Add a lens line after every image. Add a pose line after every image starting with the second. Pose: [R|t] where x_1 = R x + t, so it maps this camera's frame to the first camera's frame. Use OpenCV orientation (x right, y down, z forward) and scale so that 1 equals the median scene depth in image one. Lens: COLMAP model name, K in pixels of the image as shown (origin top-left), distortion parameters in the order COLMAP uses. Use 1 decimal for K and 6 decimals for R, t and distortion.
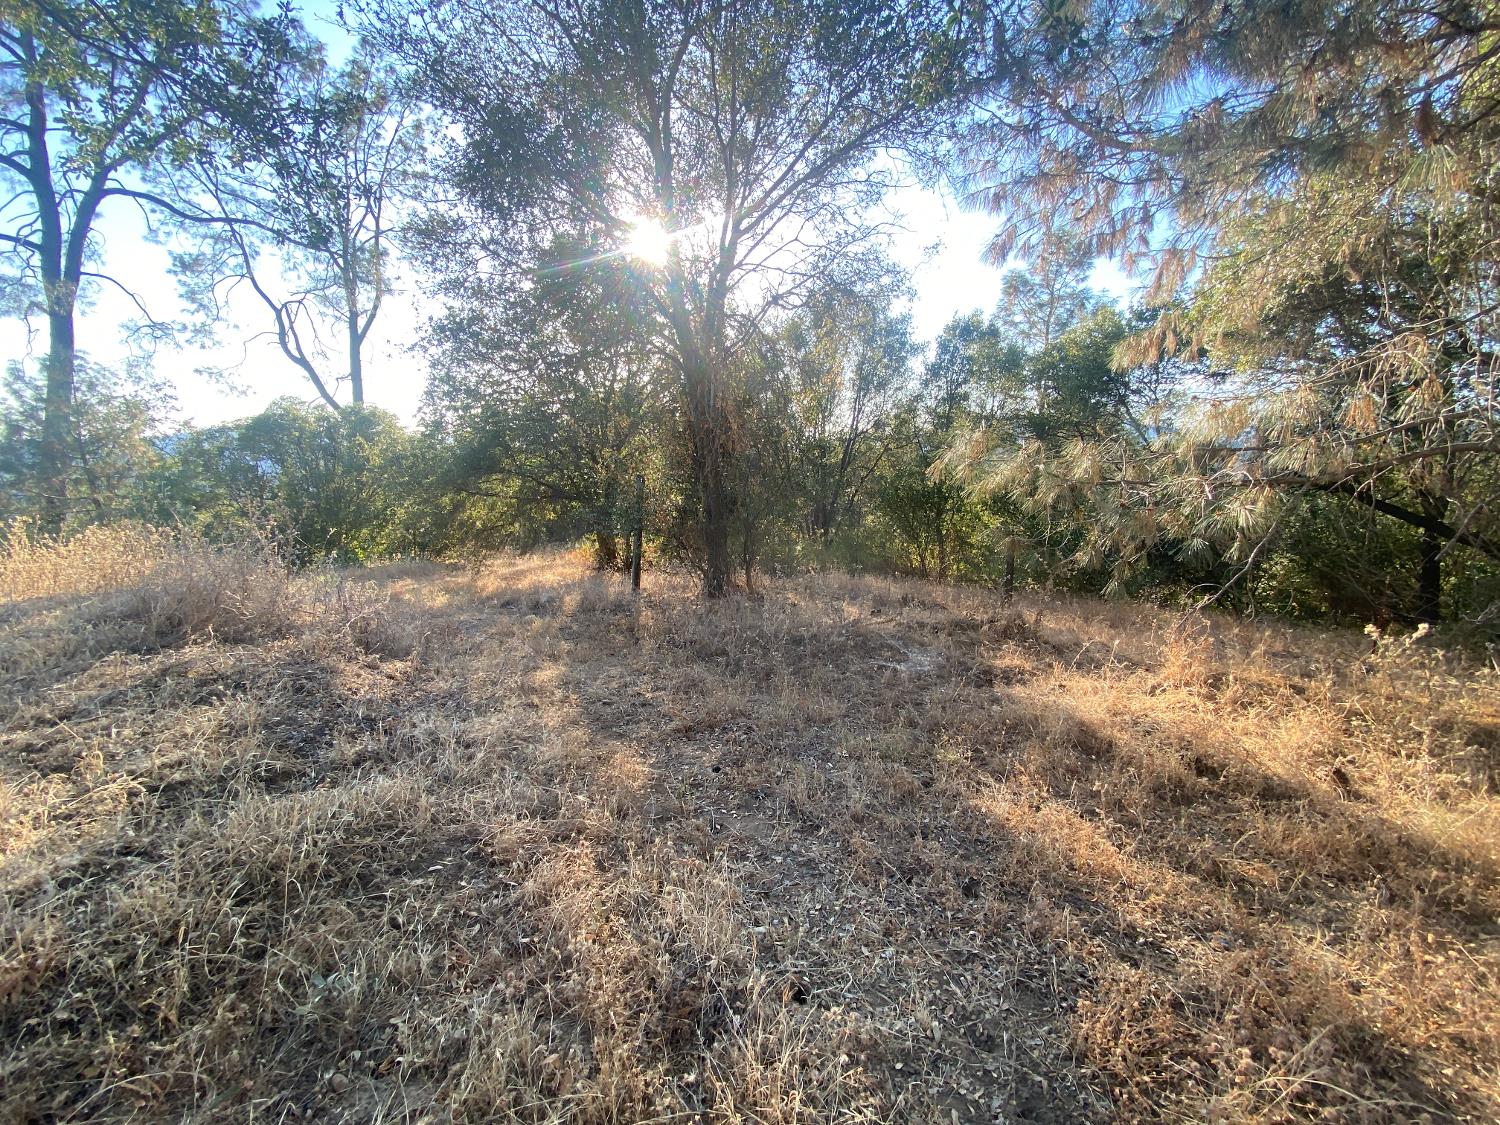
lens RADIAL K [[608.6, 0, 750.0], [0, 608.6, 562.5], [0, 0, 1]] dist [-0.000517, -0.011431]
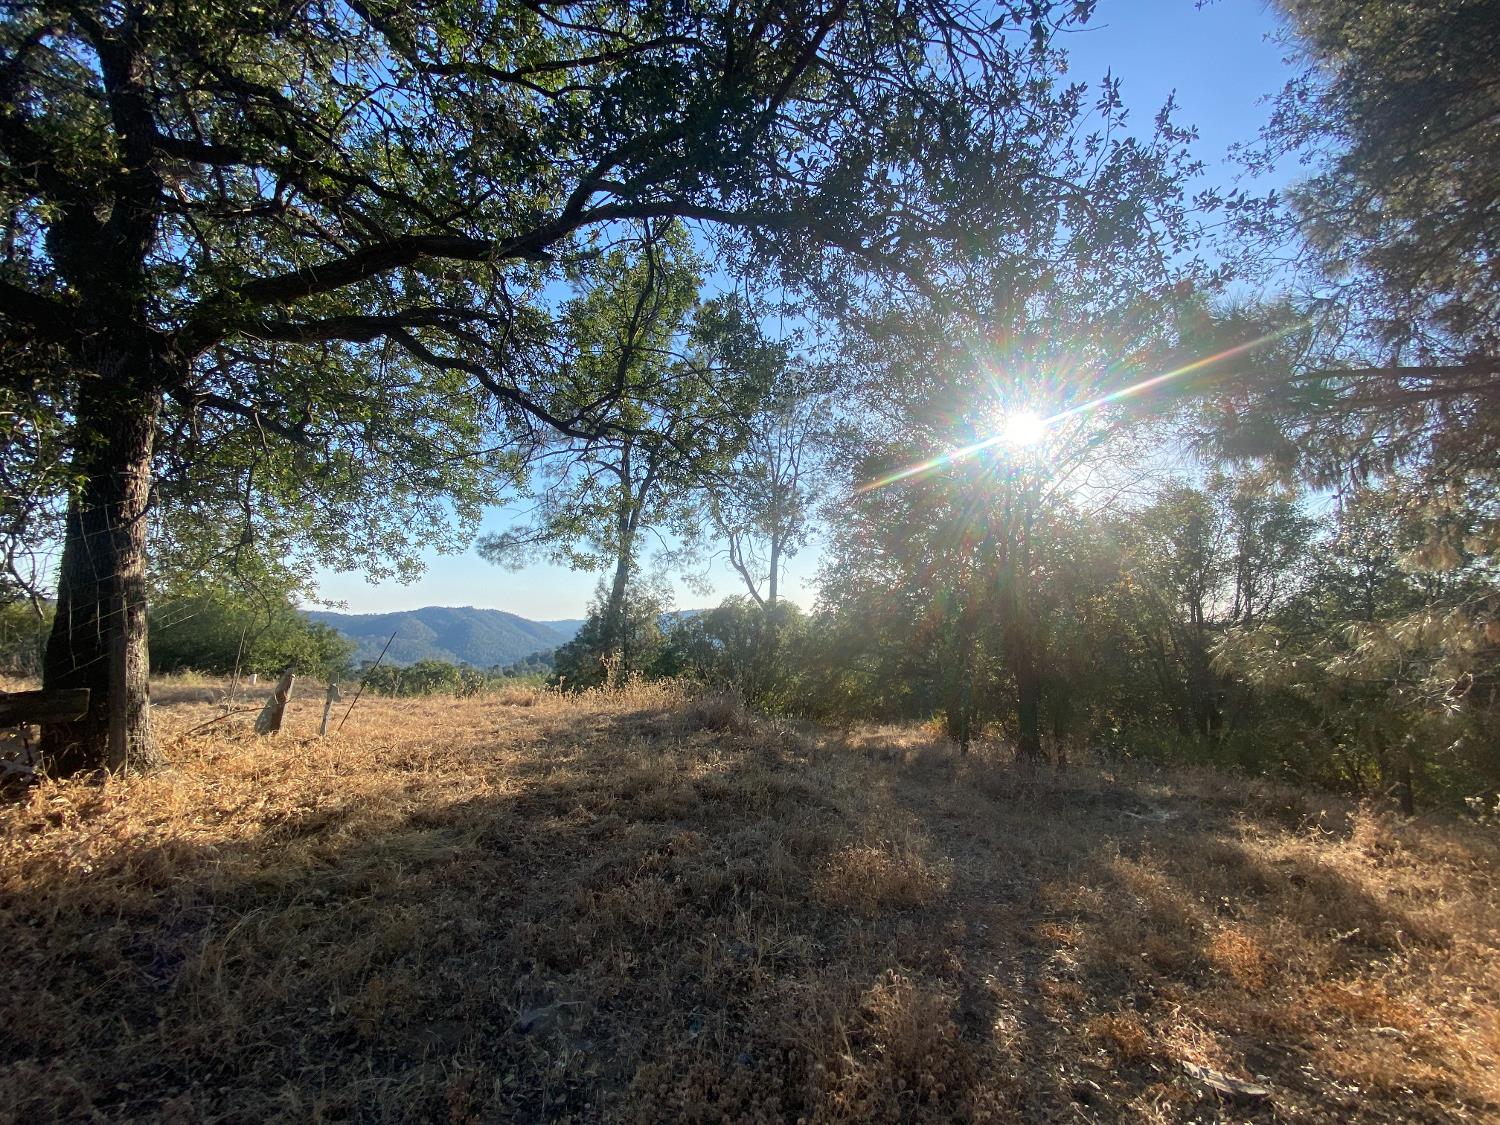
lens RADIAL K [[596.3, 0, 750.0], [0, 596.3, 562.5], [0, 0, 1]] dist [0.001070, 0.000031]
pose [[0.831184, -0.057700, -0.552995, 0.065214], [-0.104887, 0.960471, -0.257866, 0.014061], [0.546014, 0.272336, 0.792276, -0.134478]]
